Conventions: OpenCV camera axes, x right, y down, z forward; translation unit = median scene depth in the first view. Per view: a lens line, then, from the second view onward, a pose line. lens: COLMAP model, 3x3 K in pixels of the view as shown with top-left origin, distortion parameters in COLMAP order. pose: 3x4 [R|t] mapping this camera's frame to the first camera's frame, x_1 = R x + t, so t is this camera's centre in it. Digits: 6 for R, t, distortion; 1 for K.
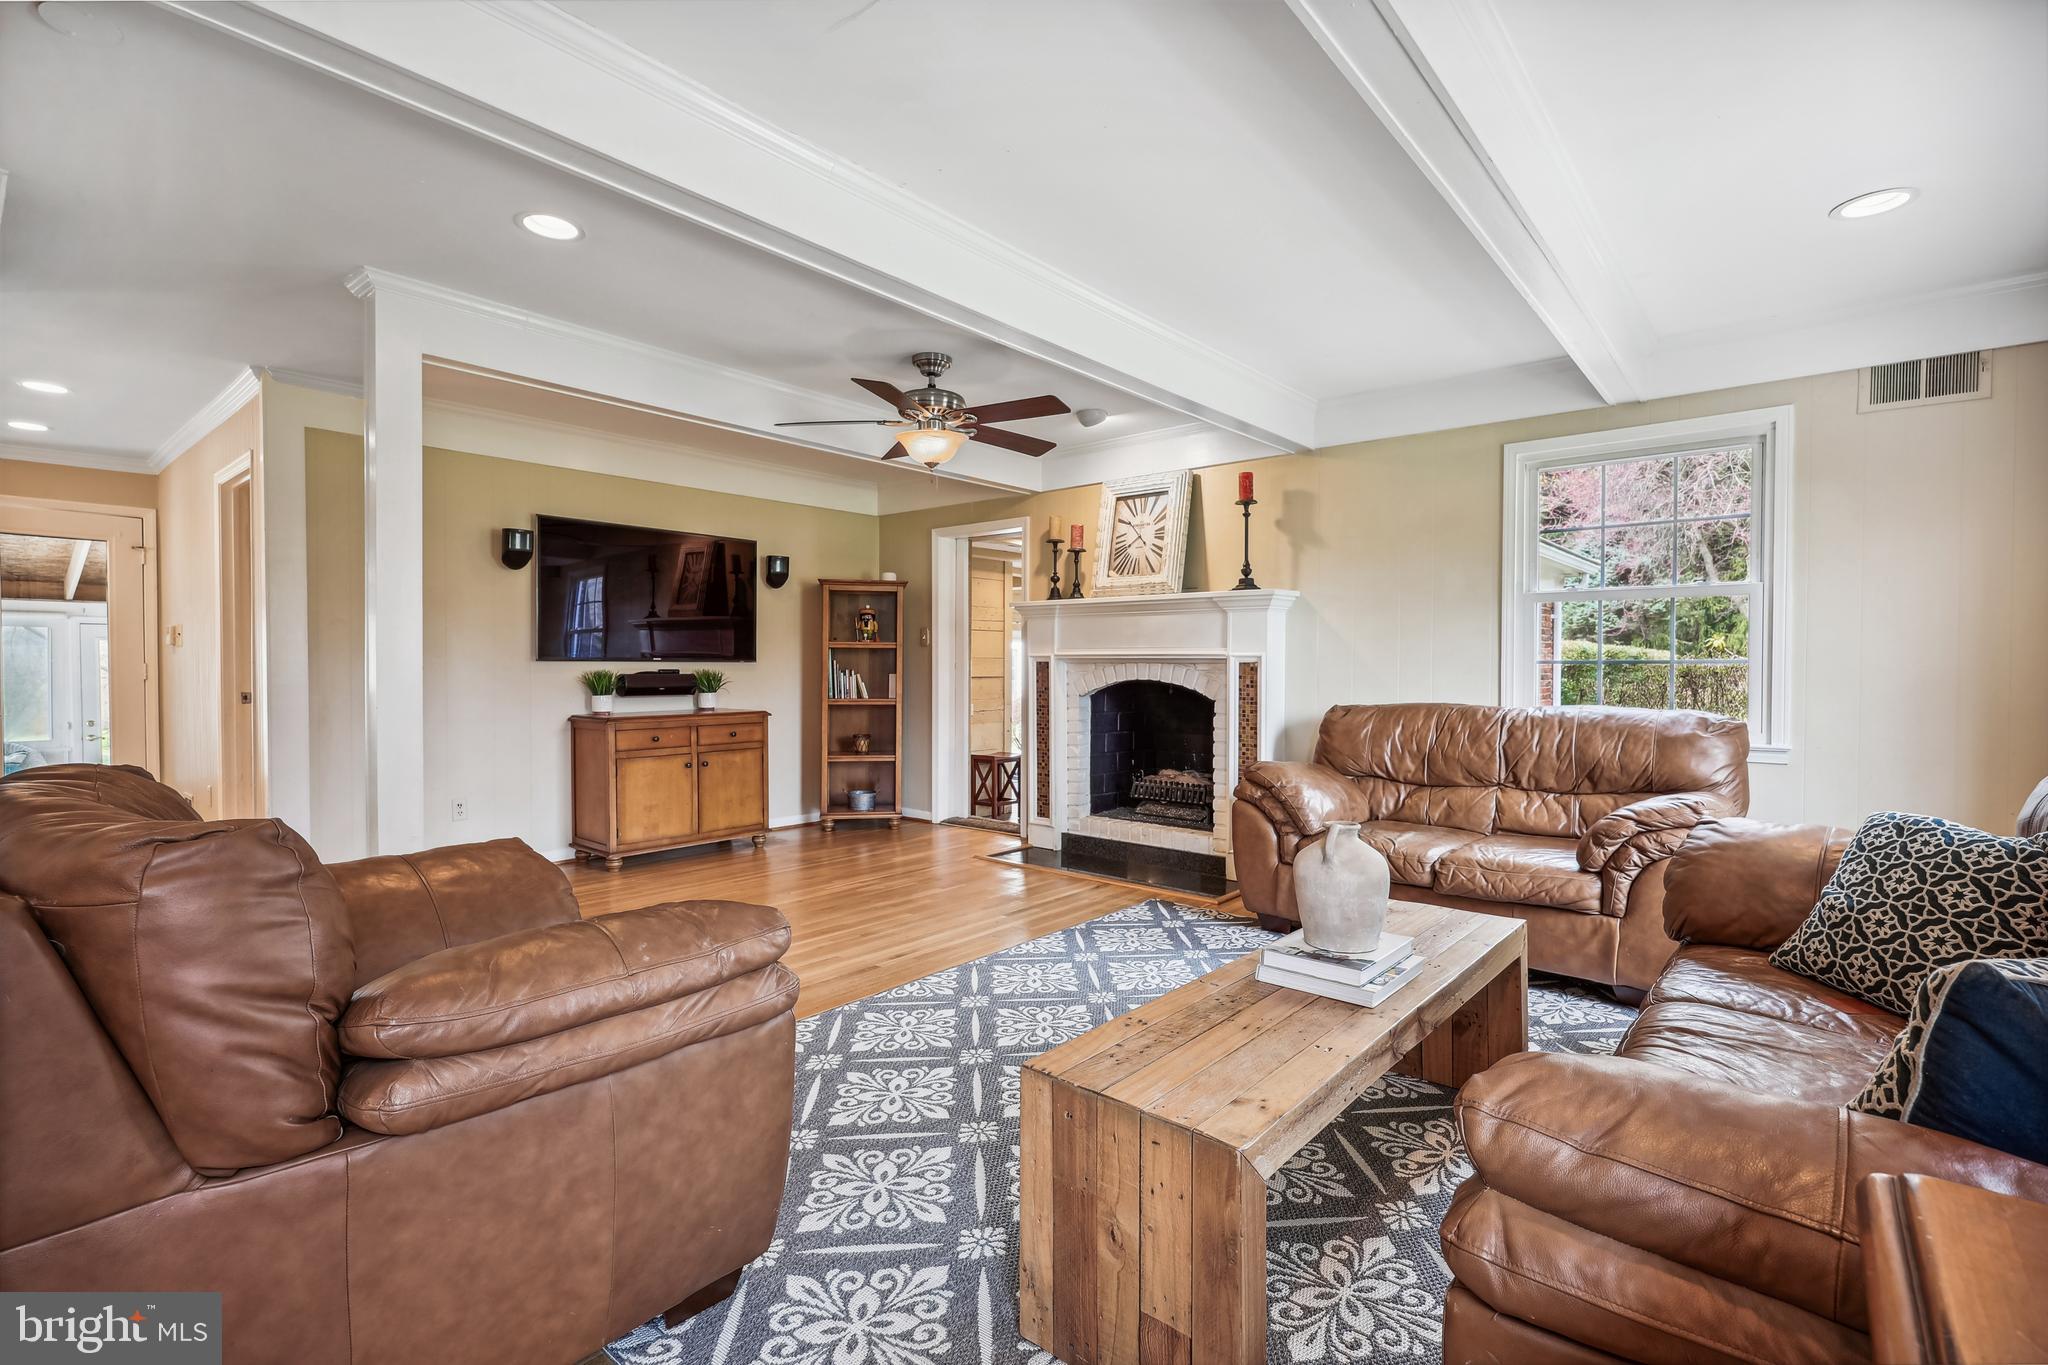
lens RADIAL K [[937.8, 0, 1045.9], [0, 937.8, 678.4], [0, 0, 1]] dist [0.000934, -0.000128]
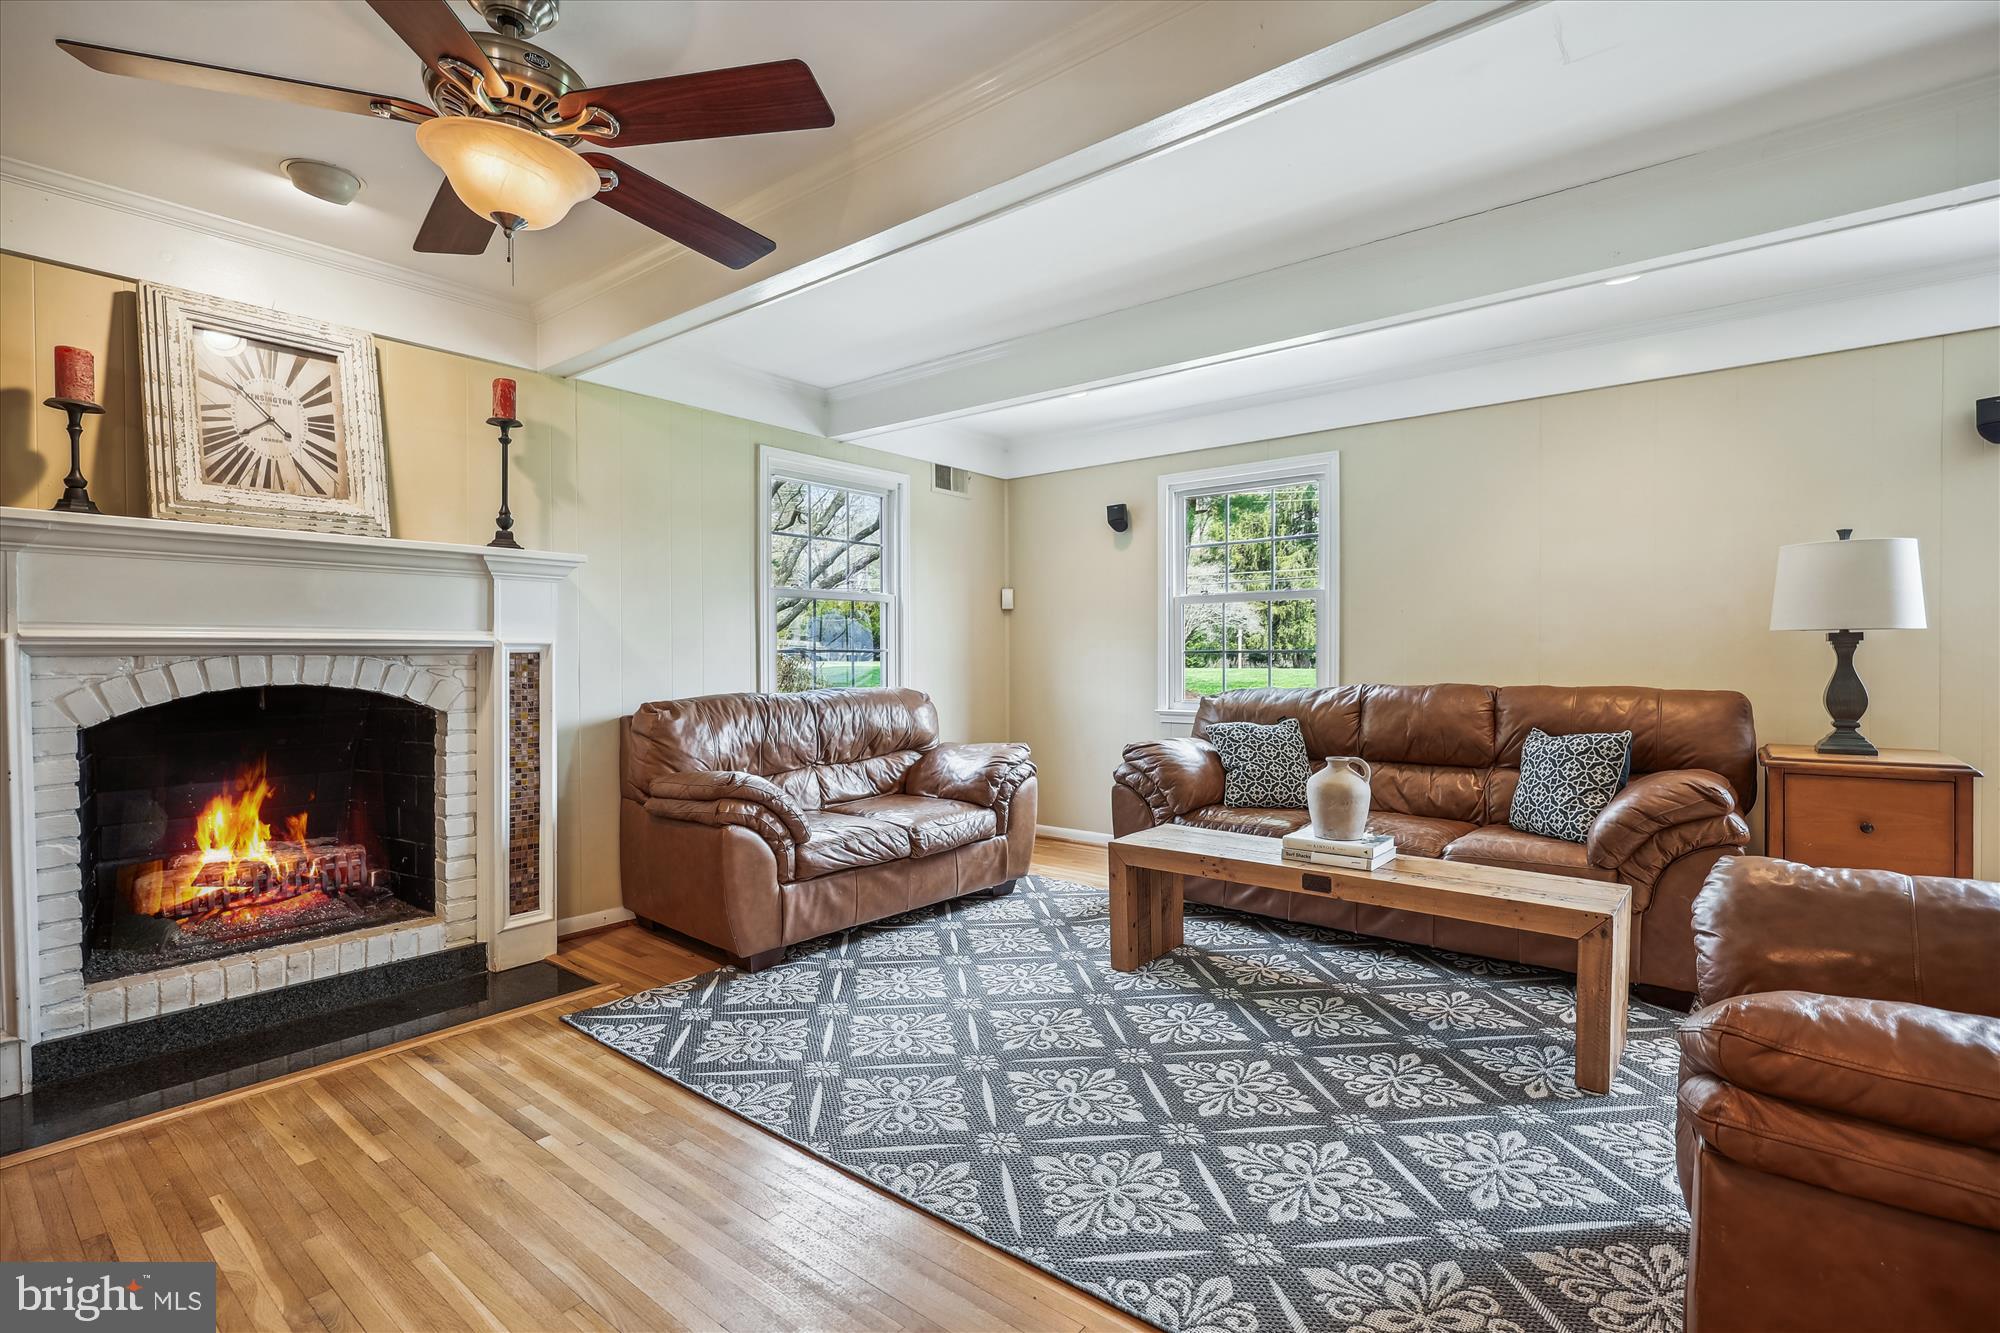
lens RADIAL K [[919.9, 0, 1017.6], [0, 919.9, 669.3], [0, 0, 1]] dist [-0.001989, -0.000181]
pose [[-0.016638, -0.022820, 0.999601, -0.483032], [0.018072, 0.999569, 0.023120, -0.013725], [-0.999698, 0.018449, -0.016218, 0.640441]]
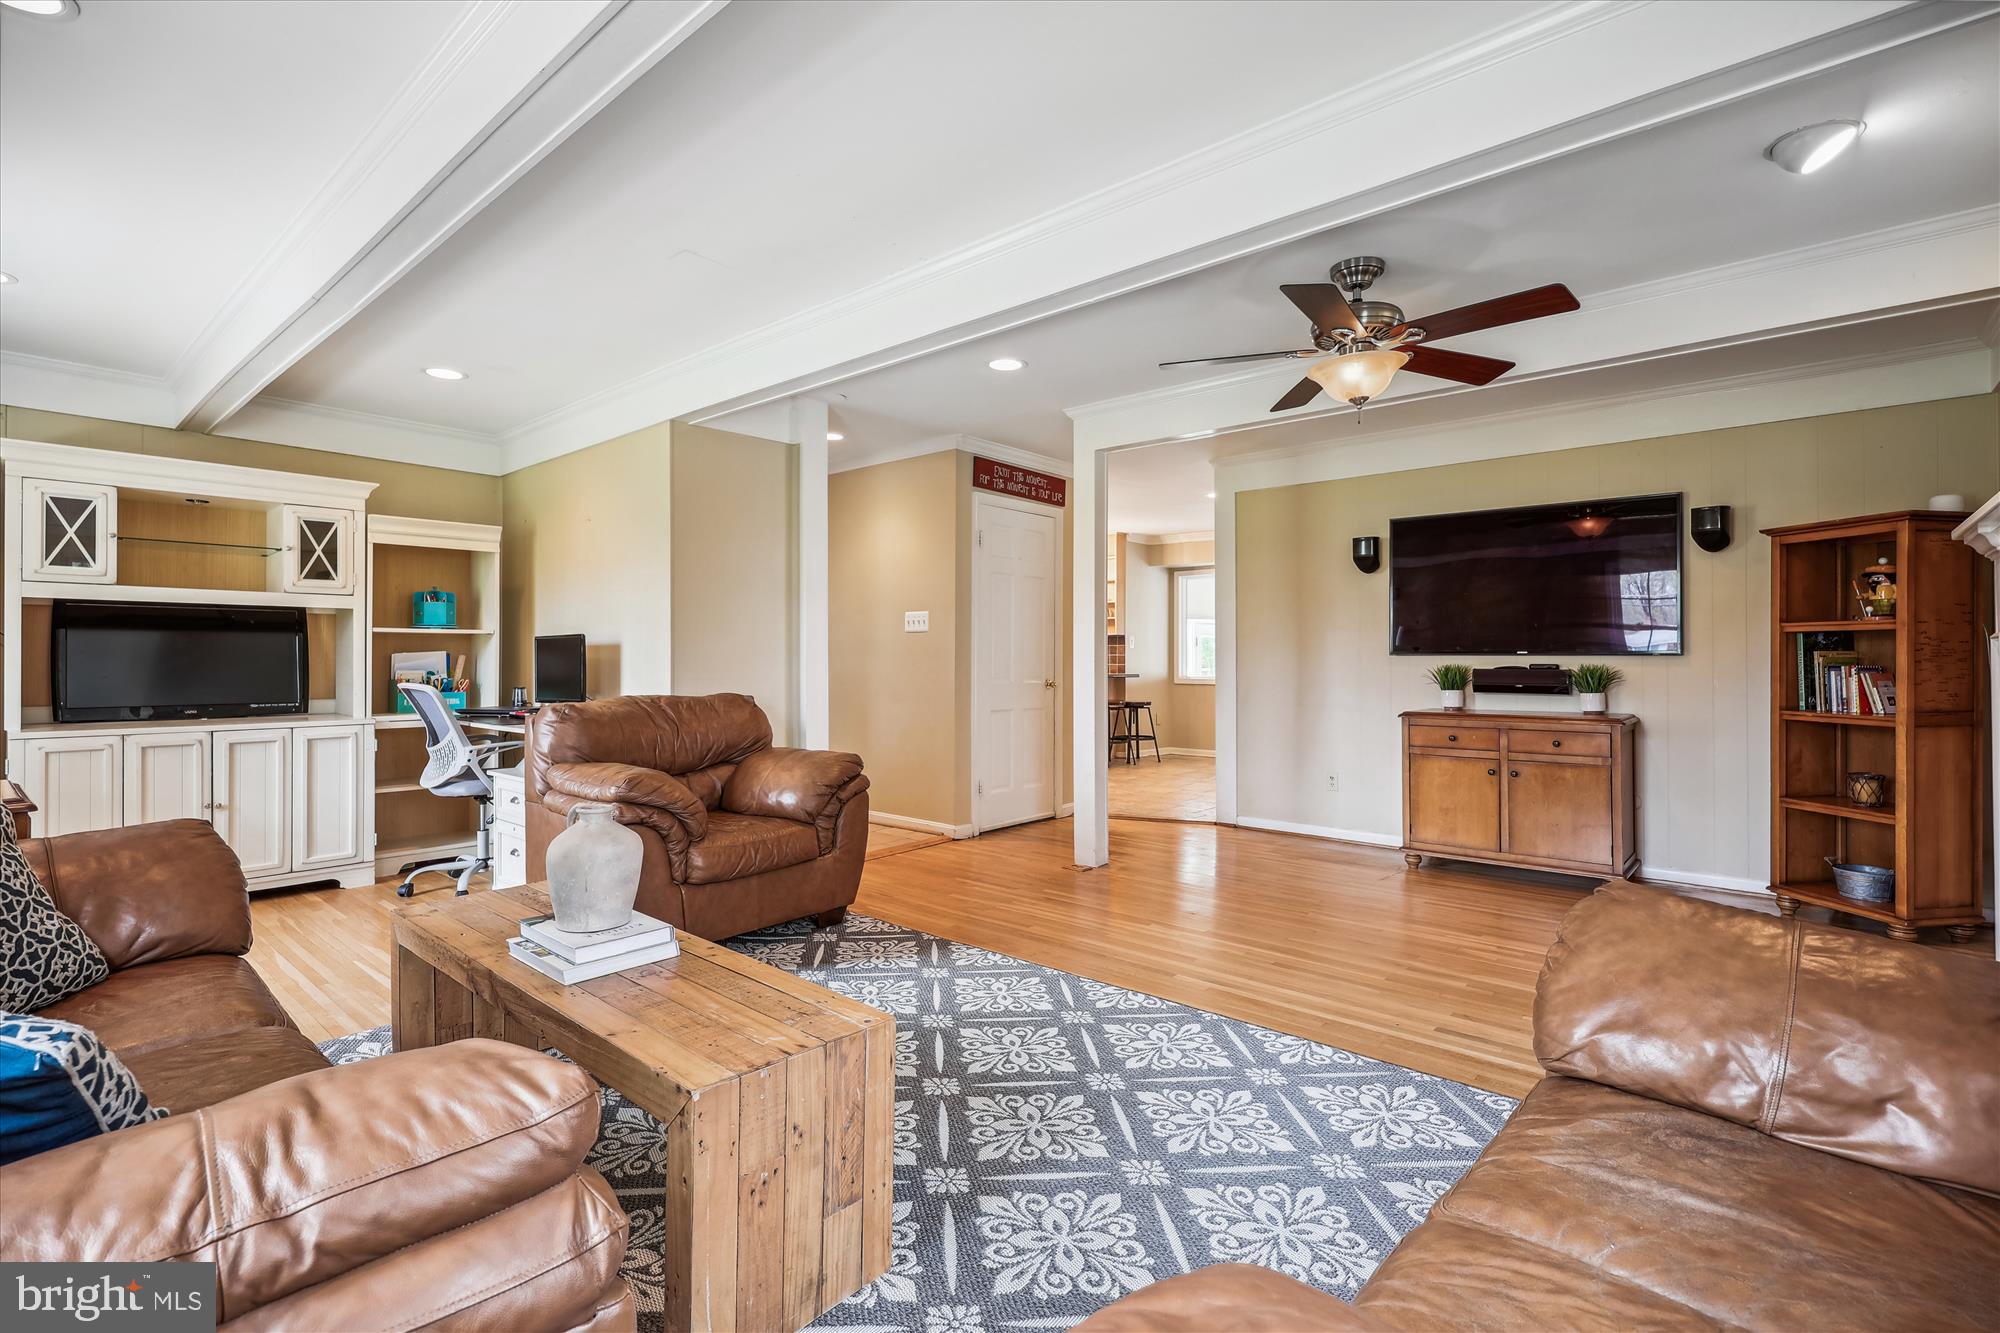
lens RADIAL K [[919.9, 0, 1003.1], [0, 919.9, 657.9], [0, 0, 1]] dist [-0.001989, -0.000181]
pose [[-0.029743, -0.004362, -0.999548, 0.545094], [-0.014722, 0.999884, -0.003925, -0.005669], [0.999449, 0.014598, -0.029804, 0.612607]]
